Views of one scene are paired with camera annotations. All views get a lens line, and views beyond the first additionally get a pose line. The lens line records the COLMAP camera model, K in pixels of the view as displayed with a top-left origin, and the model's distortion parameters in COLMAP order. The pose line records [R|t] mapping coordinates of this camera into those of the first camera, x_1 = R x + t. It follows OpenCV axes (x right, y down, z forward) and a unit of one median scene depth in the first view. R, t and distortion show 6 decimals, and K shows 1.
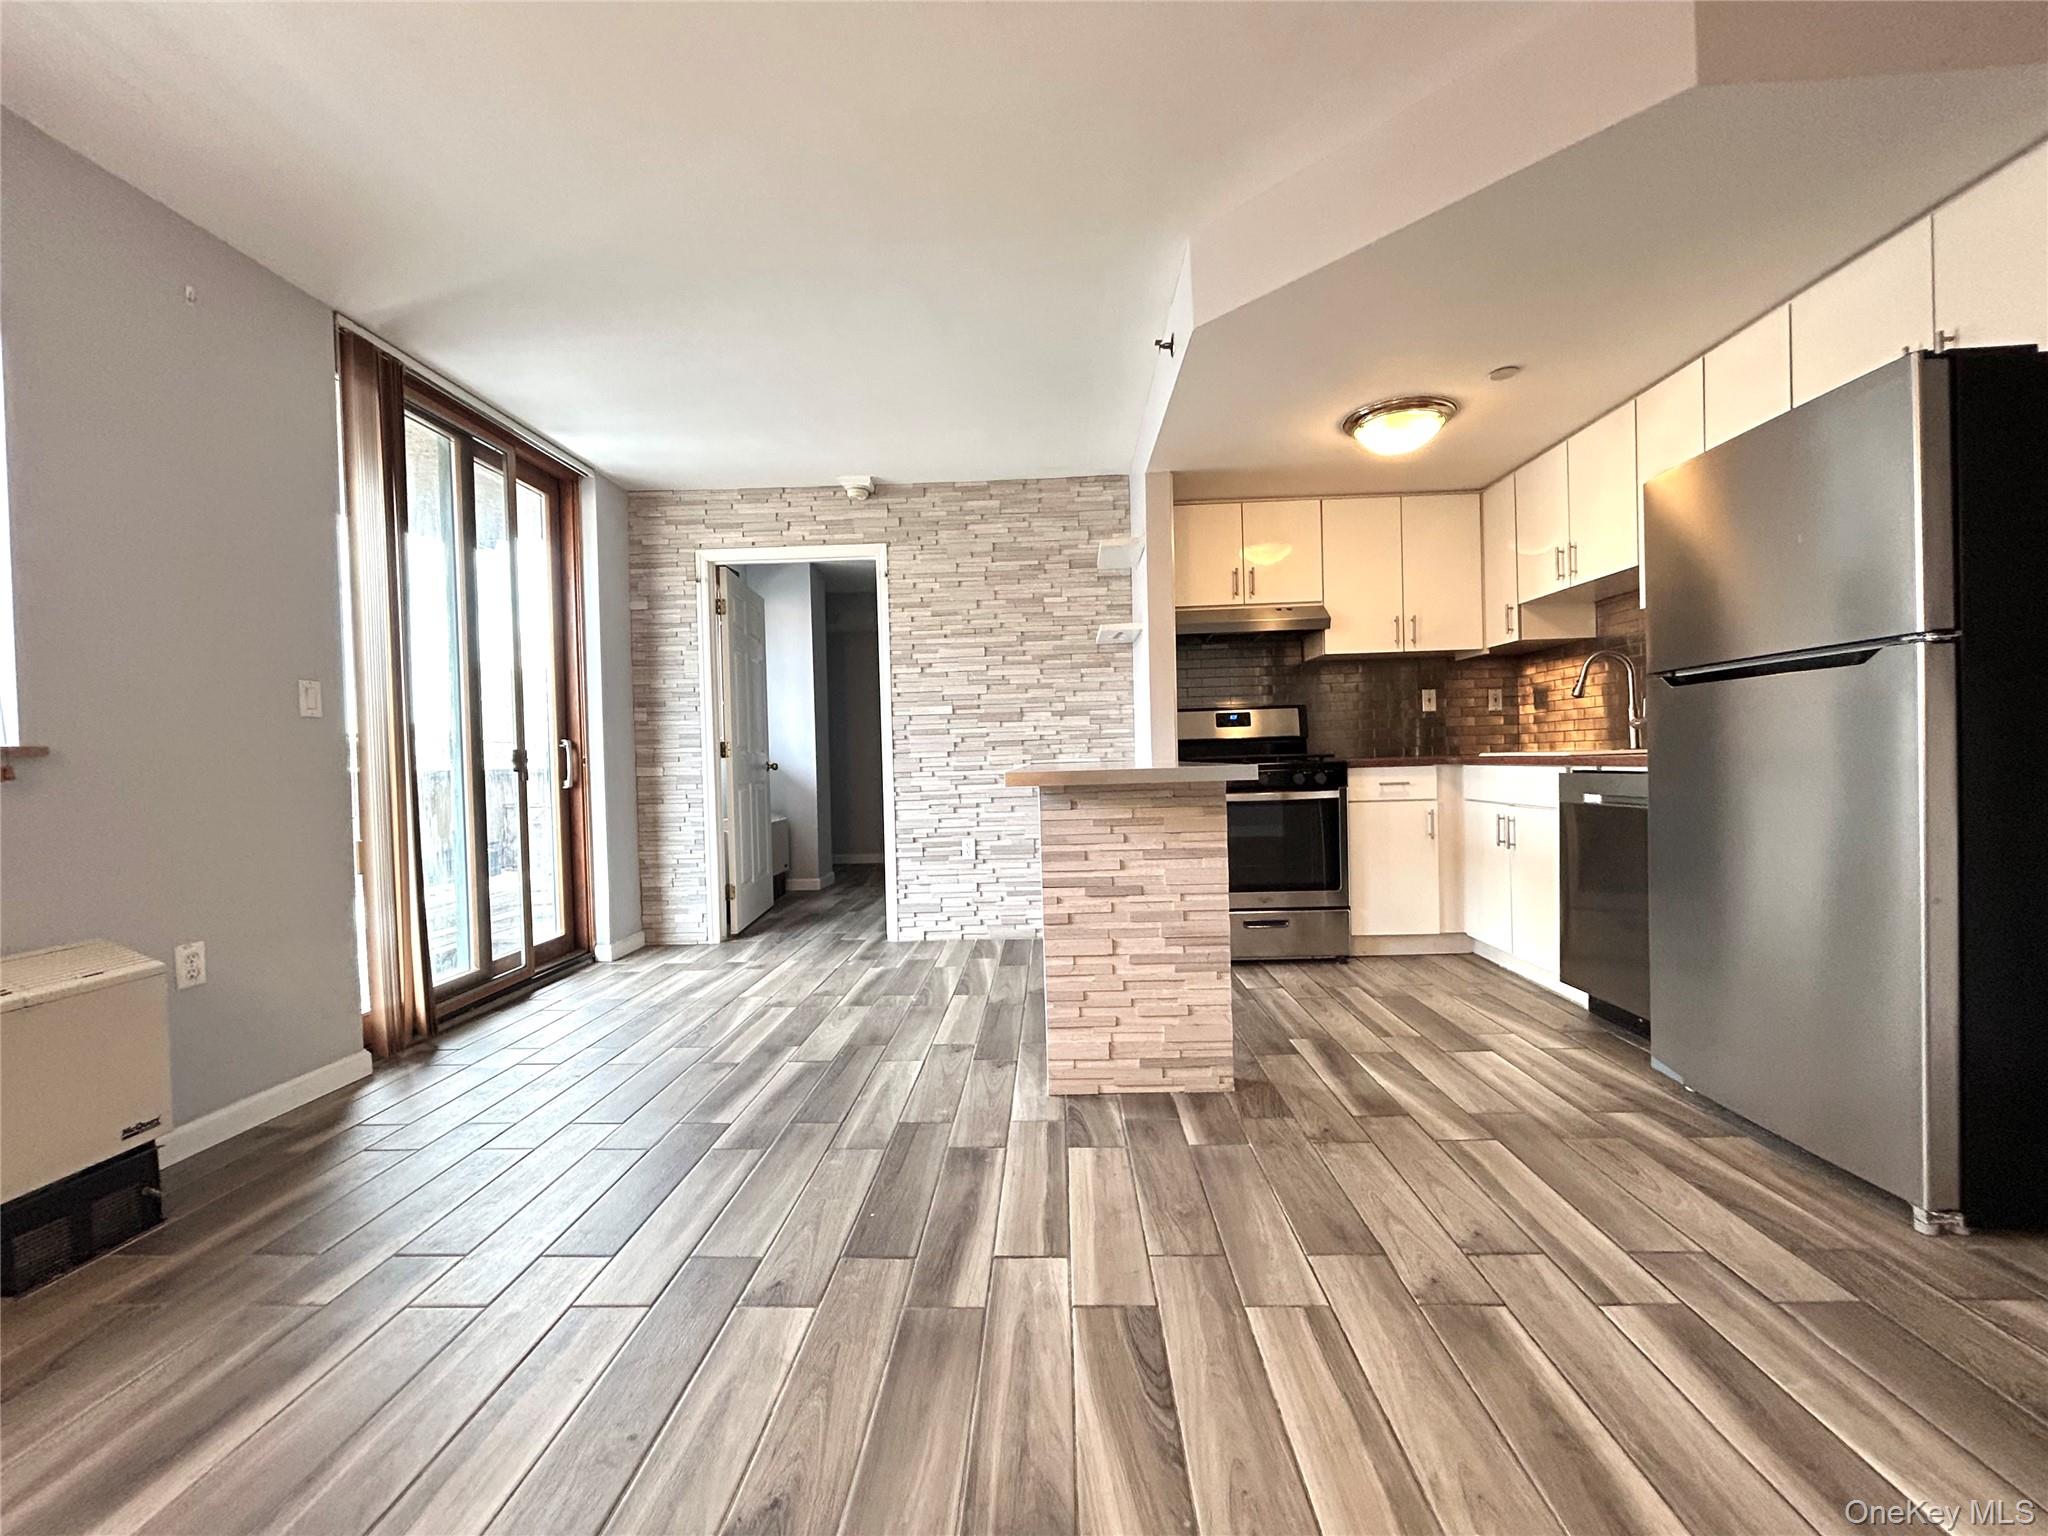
lens RADIAL K [[826.1, 0, 1035.9], [0, 826.1, 768.5], [0, 0, 1]] dist [0.000167, -0.000569]
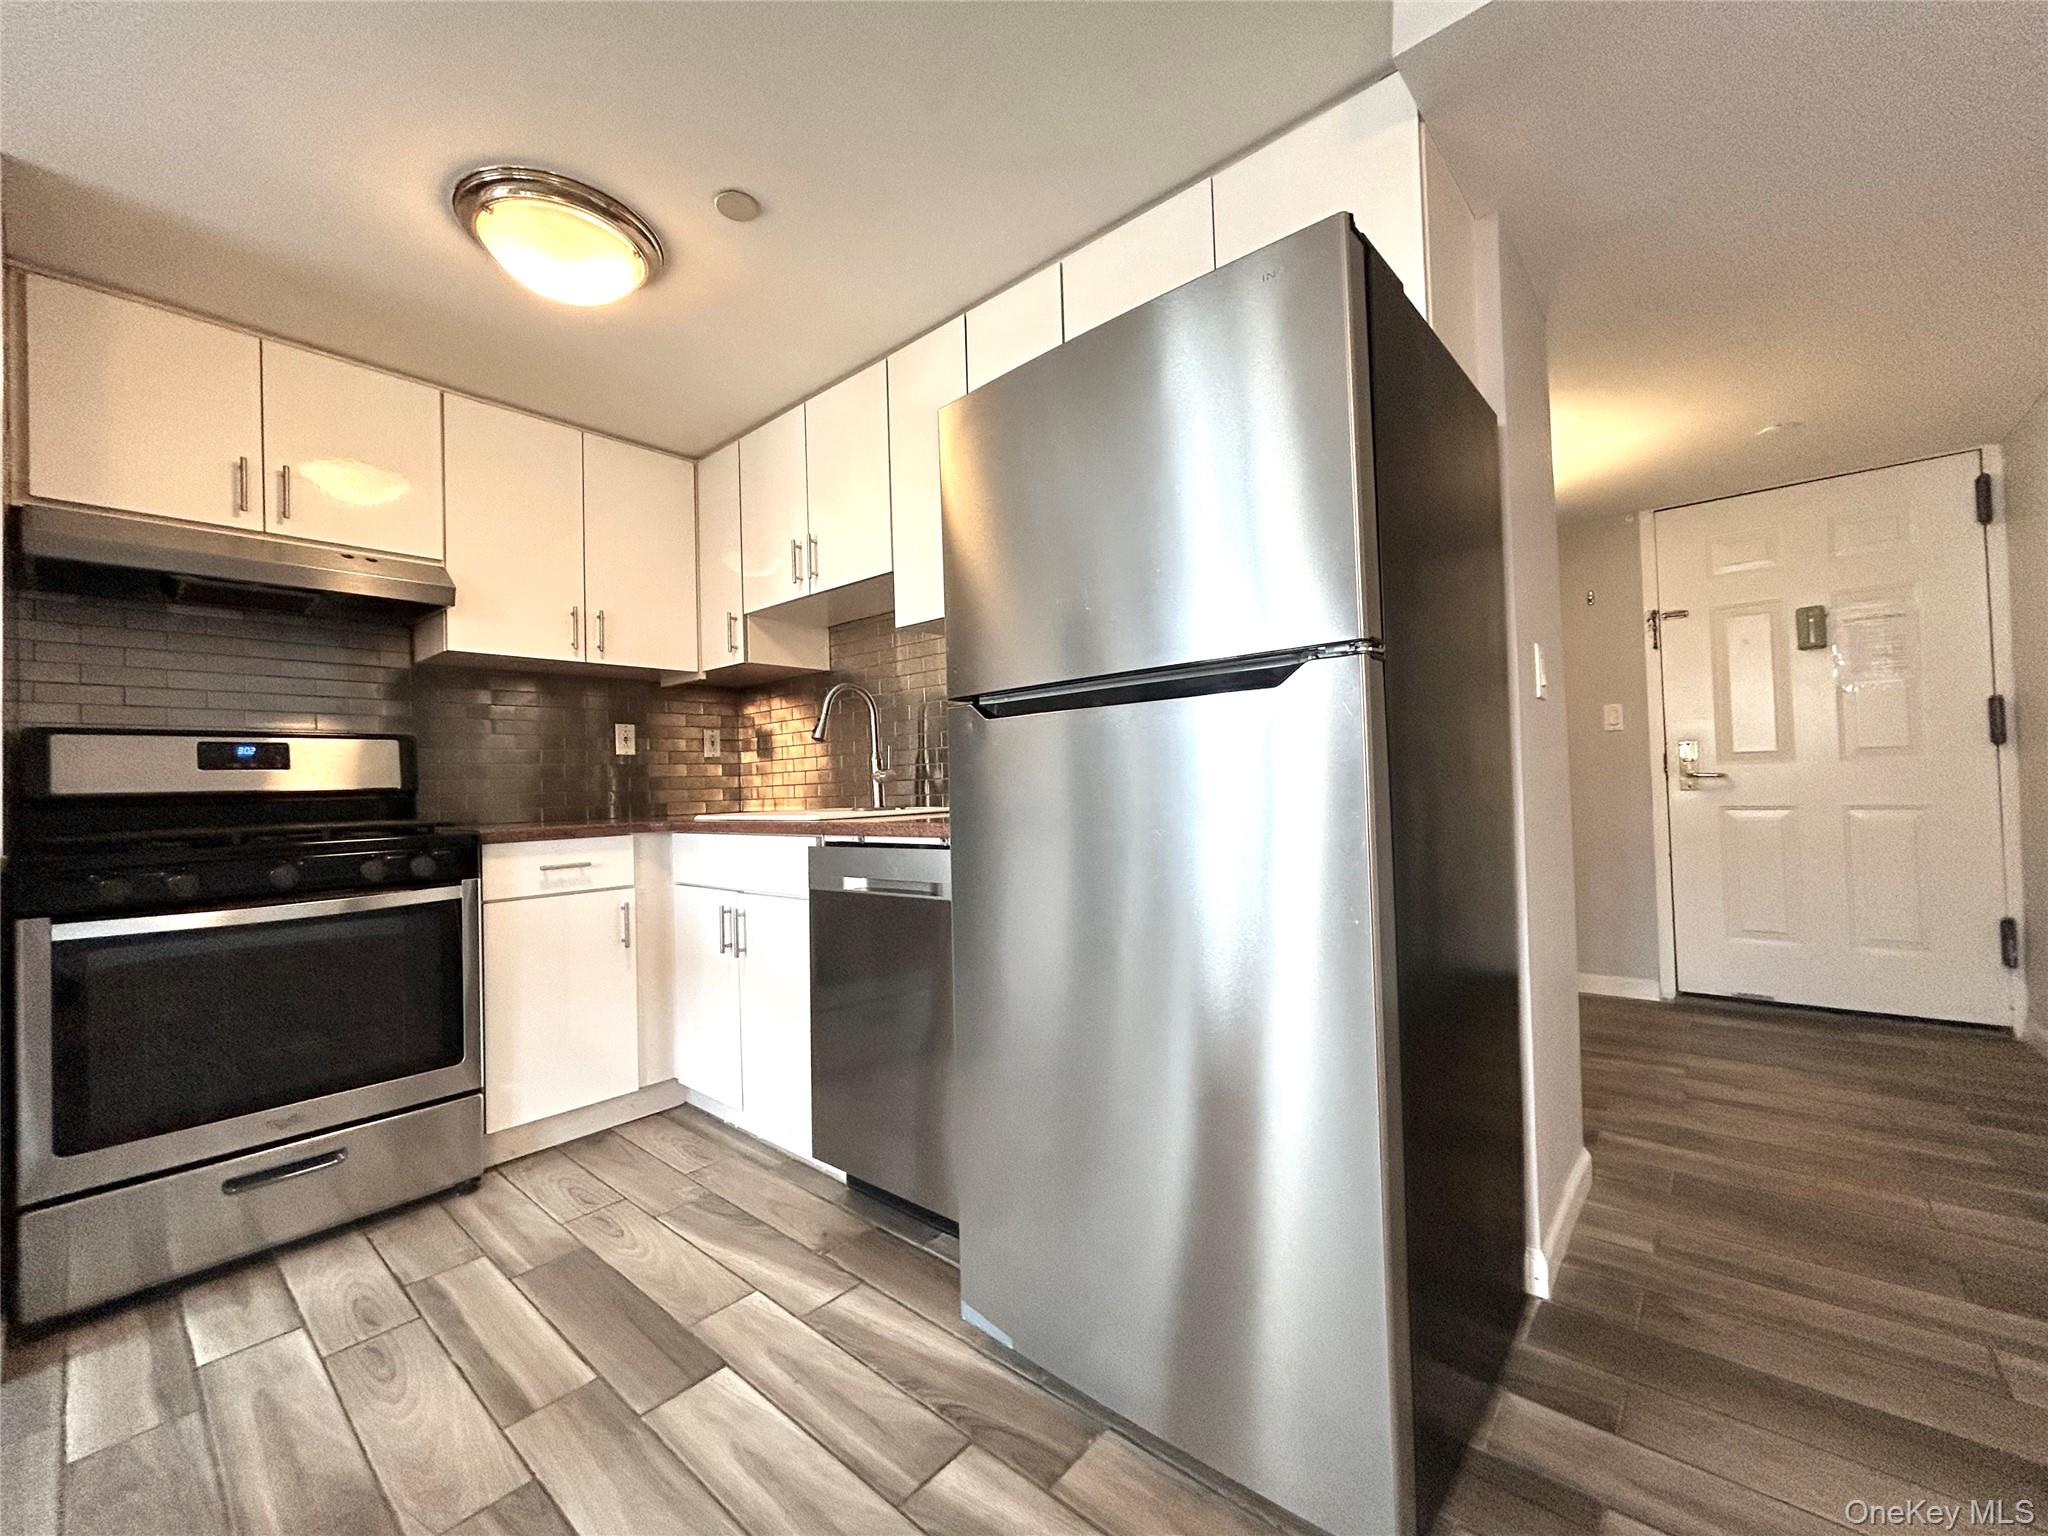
lens RADIAL K [[817.8, 0, 1014.2], [0, 817.8, 769.0], [0, 0, 1]] dist [0.000293, -0.000100]
pose [[0.640070, 0.026130, 0.767872, 0.198380], [0.021971, 0.998390, -0.052289, -0.017405], [-0.768003, 0.050339, 0.638465, 0.389811]]
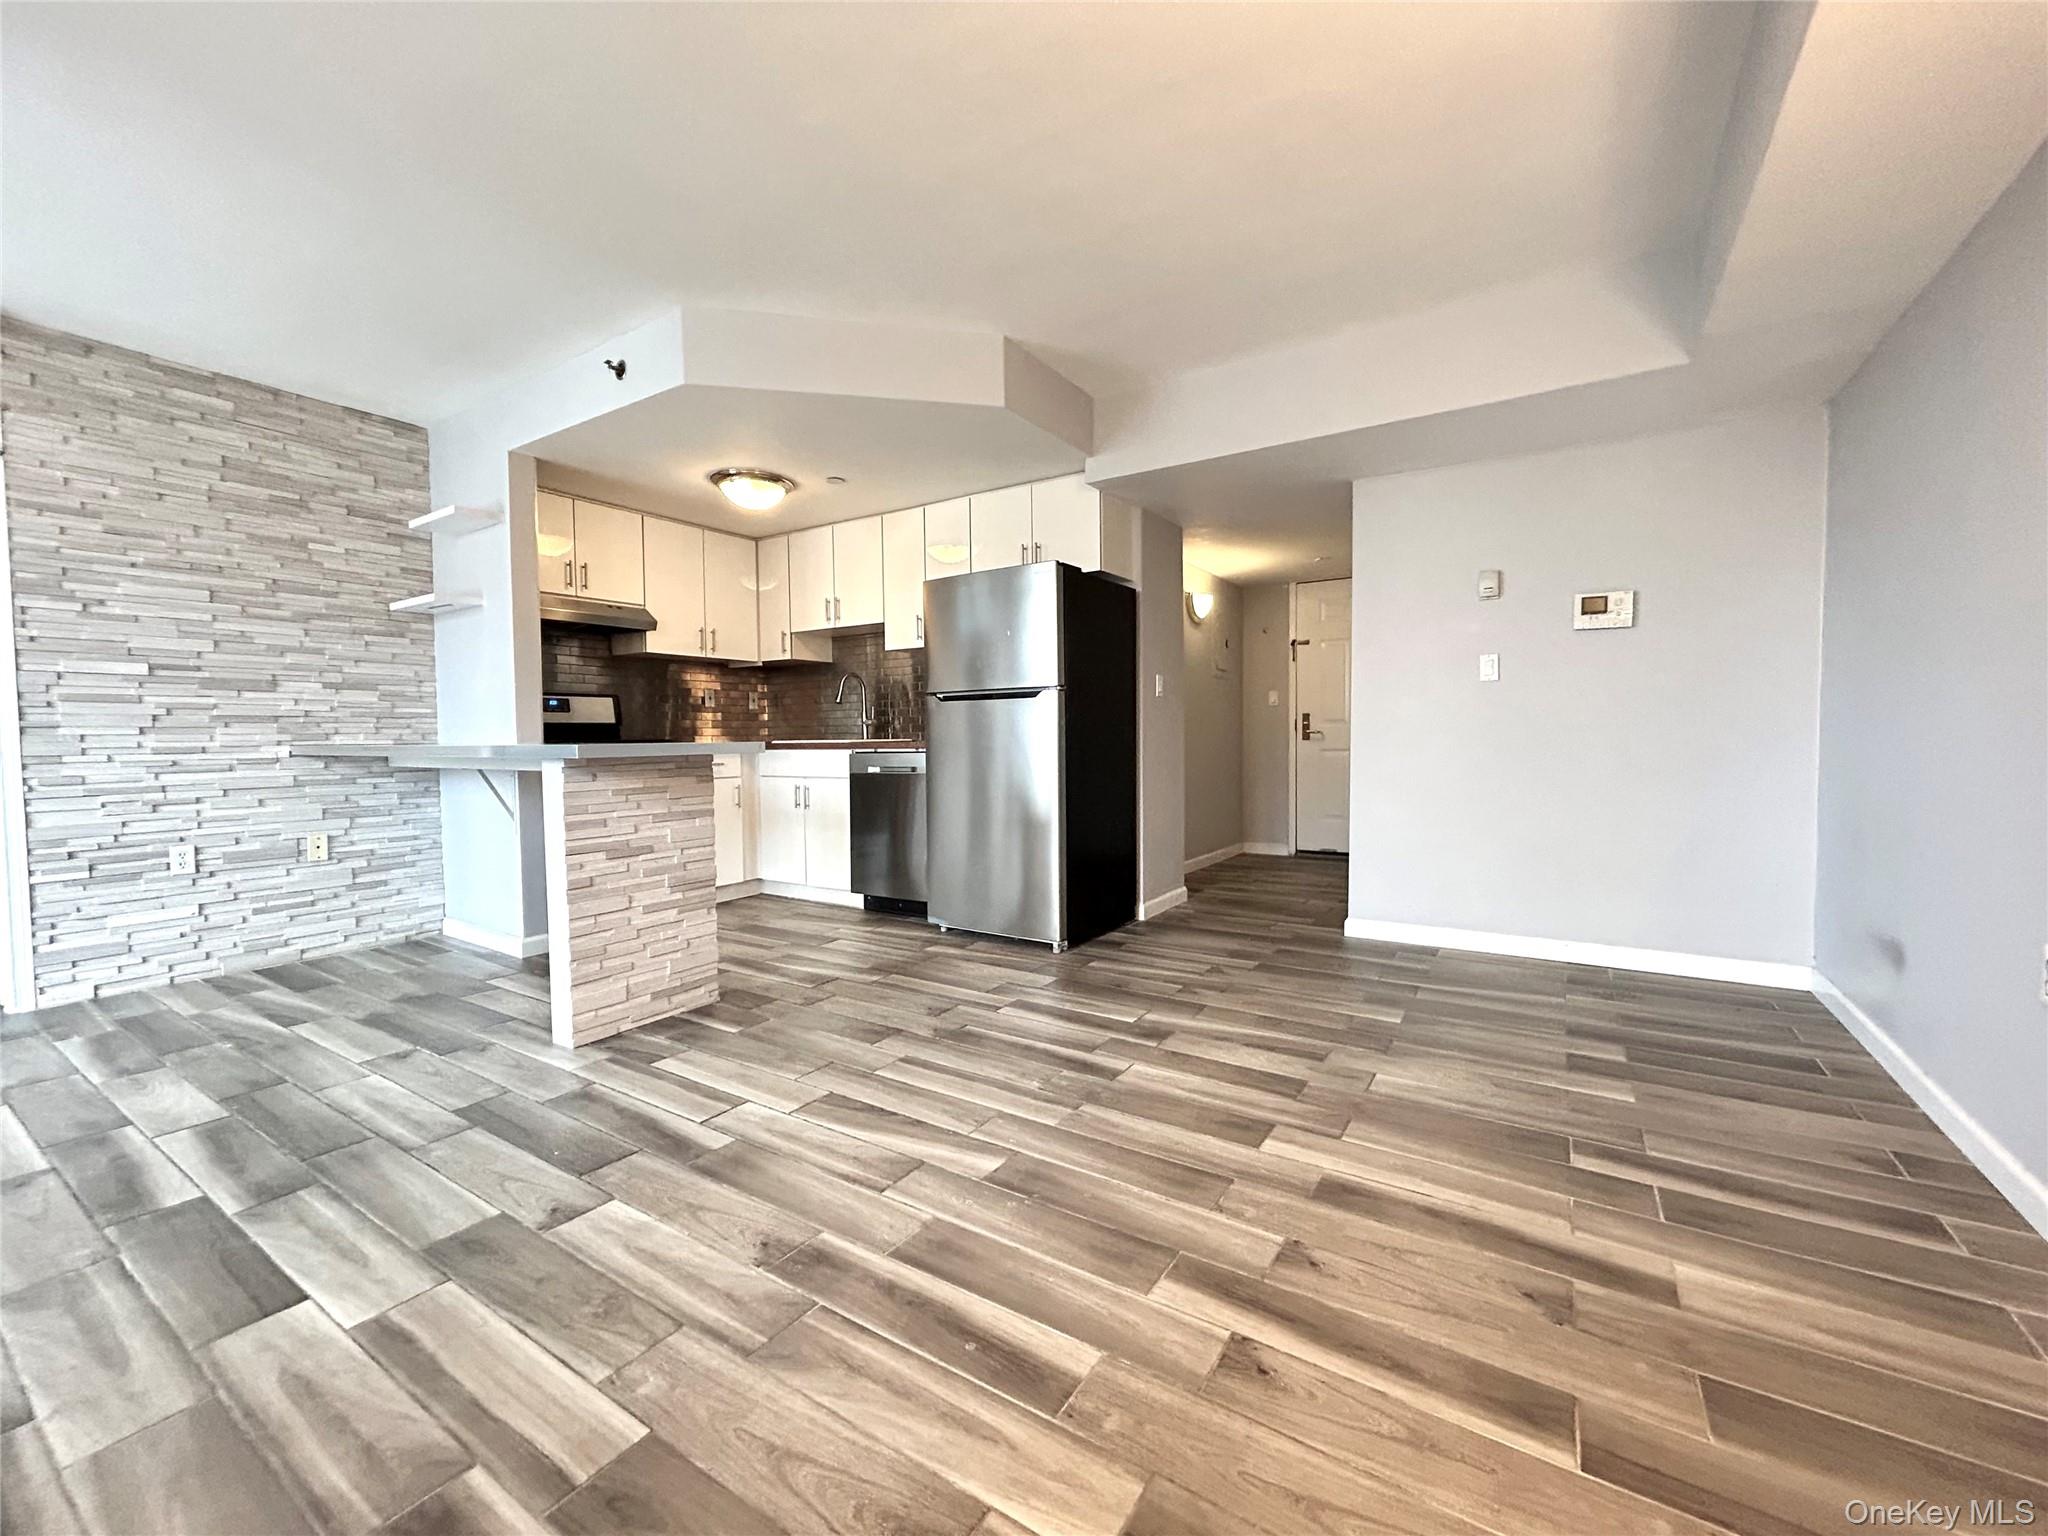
lens RADIAL K [[826.1, 0, 1035.9], [0, 826.1, 768.5], [0, 0, 1]] dist [0.000167, -0.000569]
pose [[0.505679, -0.010848, 0.862654, -0.437435], [0.007852, 0.999937, 0.007972, 0.020627], [-0.862686, 0.002742, 0.505732, -0.043707]]
